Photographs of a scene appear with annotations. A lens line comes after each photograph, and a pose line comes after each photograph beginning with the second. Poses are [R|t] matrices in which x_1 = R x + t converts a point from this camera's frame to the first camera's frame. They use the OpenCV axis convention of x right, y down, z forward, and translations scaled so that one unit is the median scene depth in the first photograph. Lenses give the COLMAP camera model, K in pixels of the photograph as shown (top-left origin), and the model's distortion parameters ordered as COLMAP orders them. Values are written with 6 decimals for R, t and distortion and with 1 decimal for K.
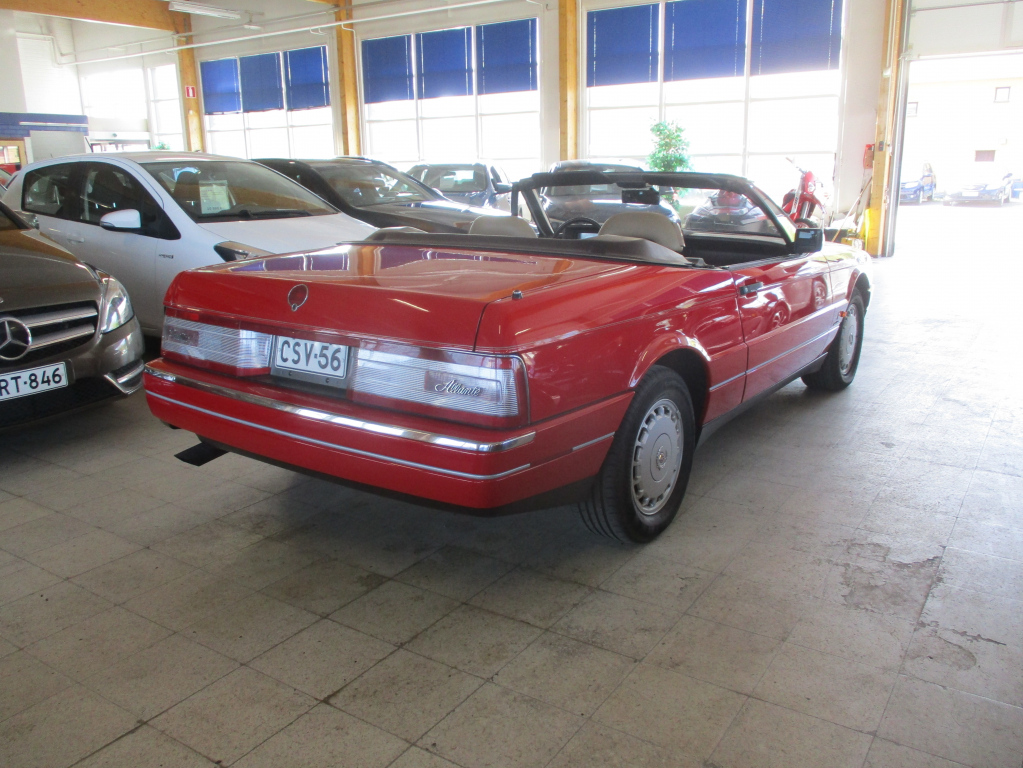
lens RADIAL K [[839.9, 0, 514.3], [0, 839.9, 368.5], [0, 0, 1]] dist [-0.020317, -0.003808]
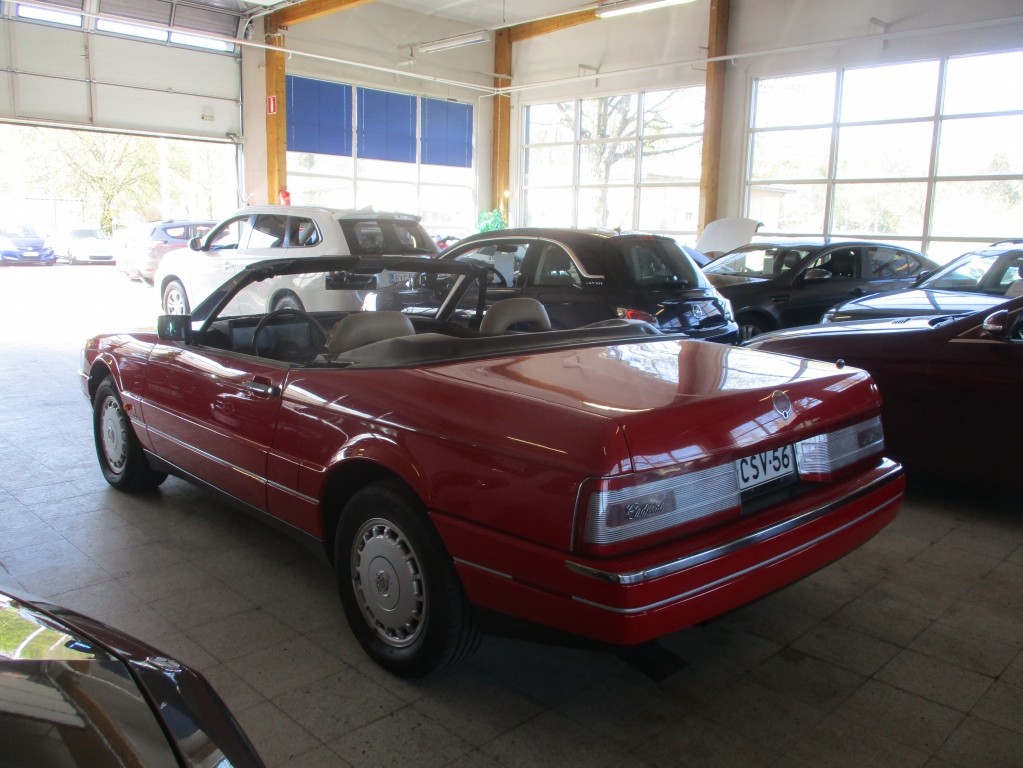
lens RADIAL K [[837.4, 0, 510.4], [0, 837.4, 375.9], [0, 0, 1]] dist [-0.022794, -0.002784]
pose [[0.199541, -0.144115, 0.969234, -1.084441], [0.197557, 0.974731, 0.104260, -0.242043], [-0.959768, 0.170674, 0.222970, 0.939346]]
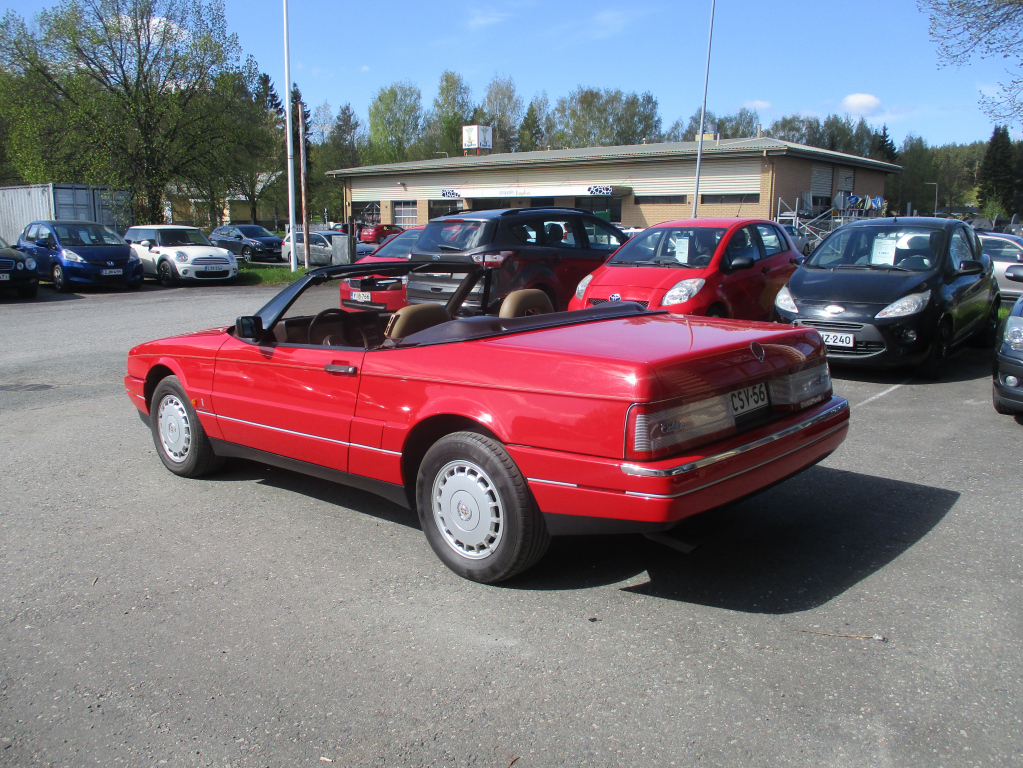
lens RADIAL K [[836.5, 0, 509.4], [0, 836.5, 381.8], [0, 0, 1]] dist [-0.029032, 0.002808]
pose [[0.119685, -0.153100, 0.980936, -1.365833], [0.246560, 0.961668, 0.120009, -0.250828], [-0.961709, 0.227496, 0.152846, 1.028780]]
